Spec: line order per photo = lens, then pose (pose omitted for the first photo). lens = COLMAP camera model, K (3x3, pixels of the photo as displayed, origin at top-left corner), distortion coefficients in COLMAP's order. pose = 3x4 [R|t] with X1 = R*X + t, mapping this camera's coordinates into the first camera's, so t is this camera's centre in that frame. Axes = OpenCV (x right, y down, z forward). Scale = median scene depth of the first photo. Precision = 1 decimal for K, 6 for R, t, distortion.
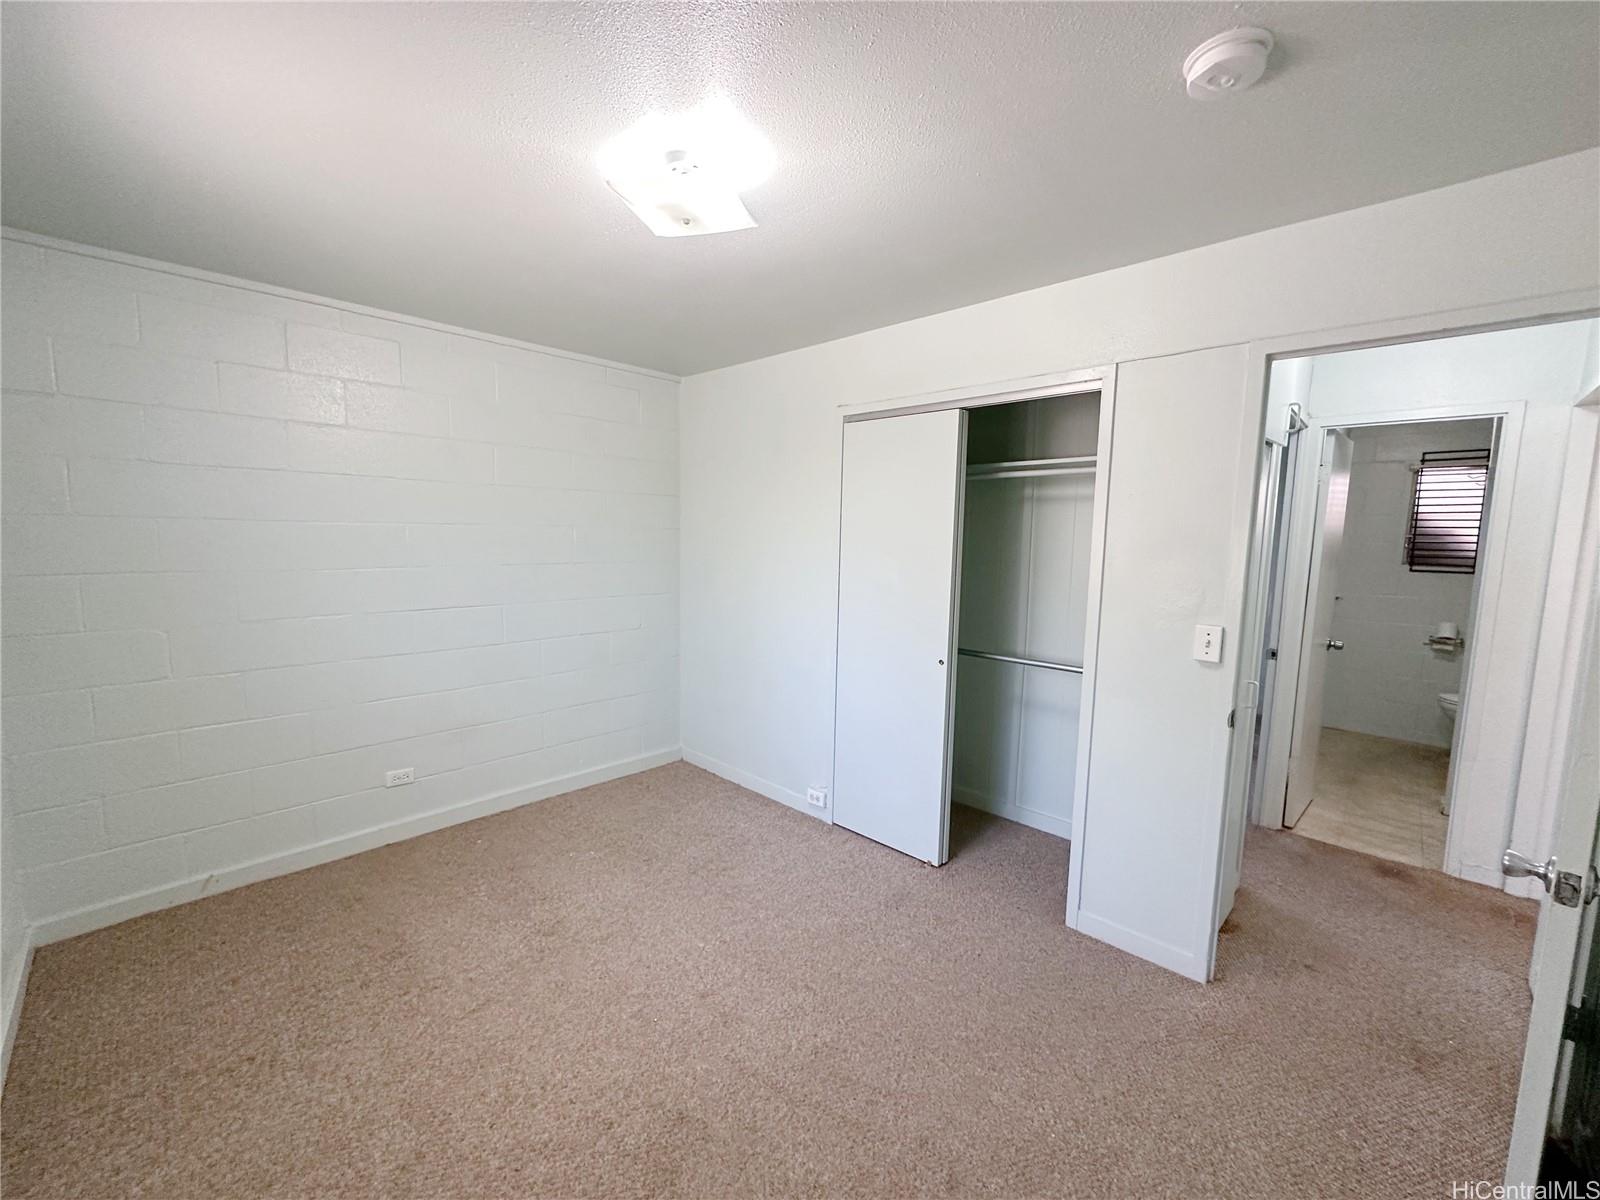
lens RADIAL K [[638.2, 0, 797.4], [0, 638.2, 604.3], [0, 0, 1]] dist [0.000031, 0.000794]
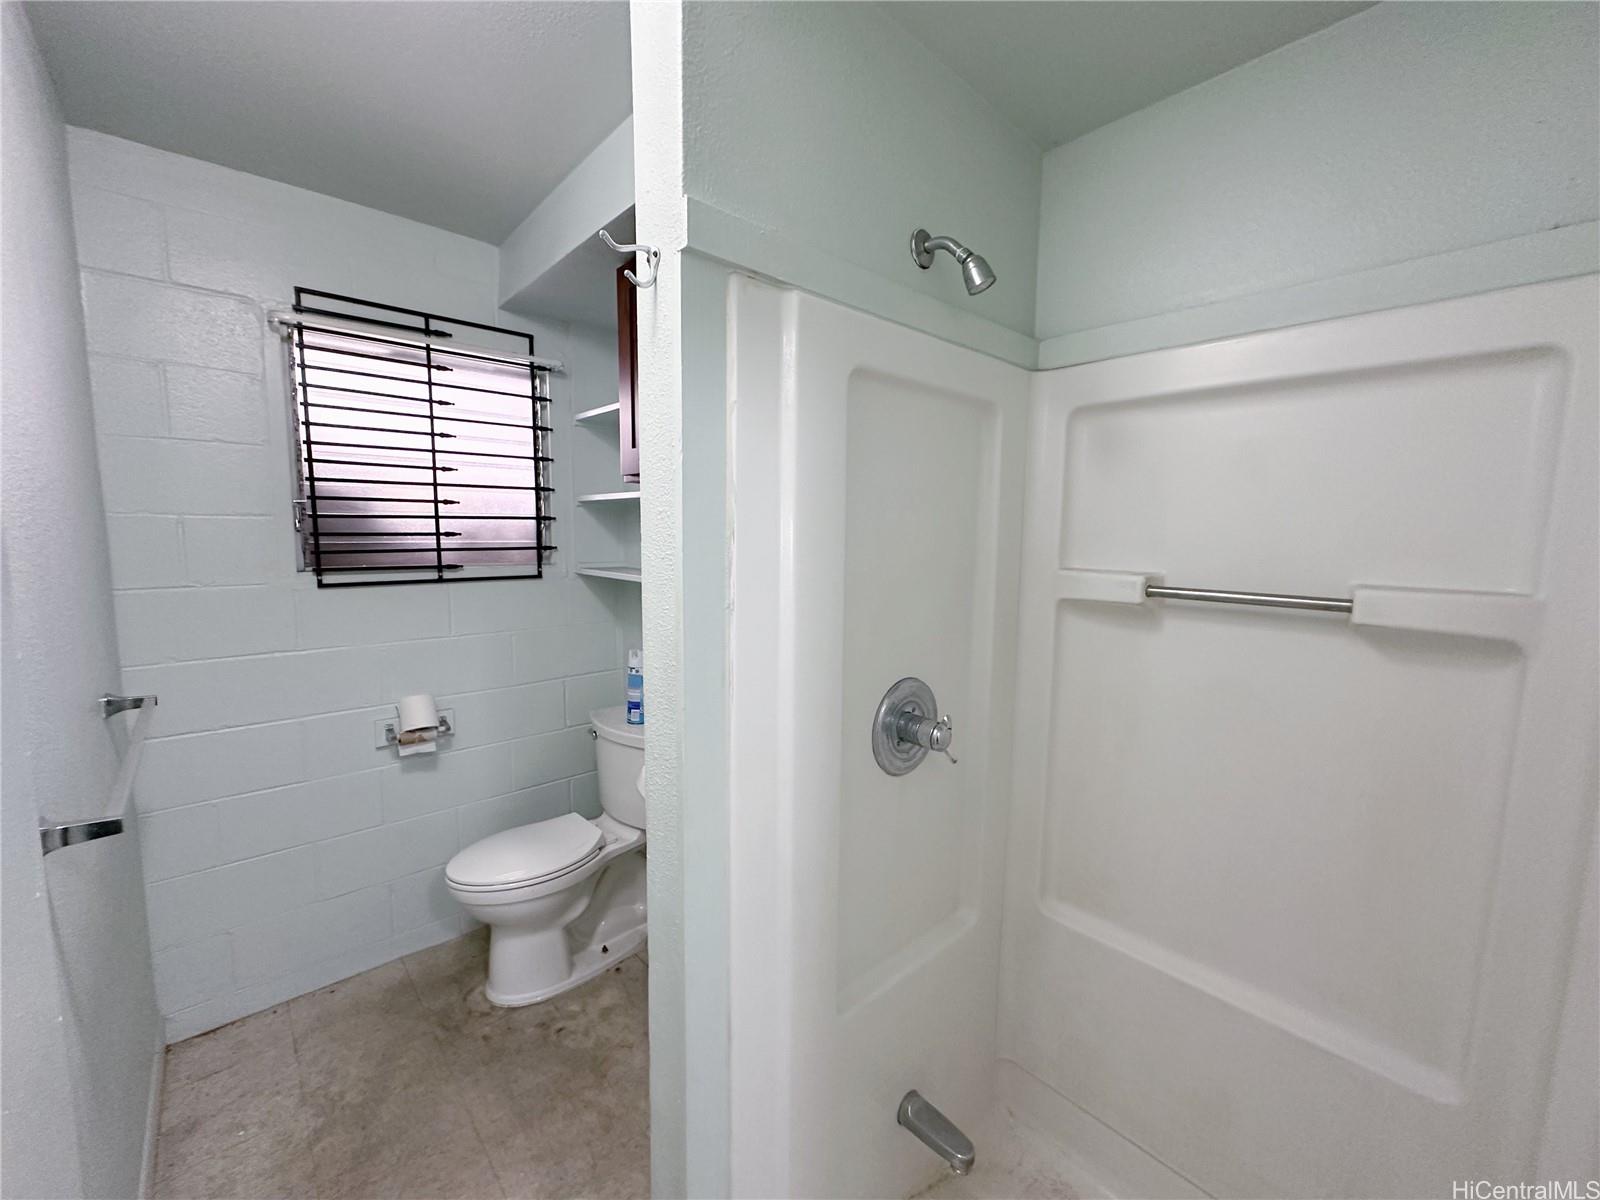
lens RADIAL K [[638.2, 0, 798.3], [0, 638.2, 602.5], [0, 0, 1]] dist [0.000031, 0.000794]
pose [[0.069854, -0.124663, 0.989737, 0.580565], [0.103470, 0.987715, 0.117105, -0.059253], [-0.992177, 0.094227, 0.081895, 0.669441]]
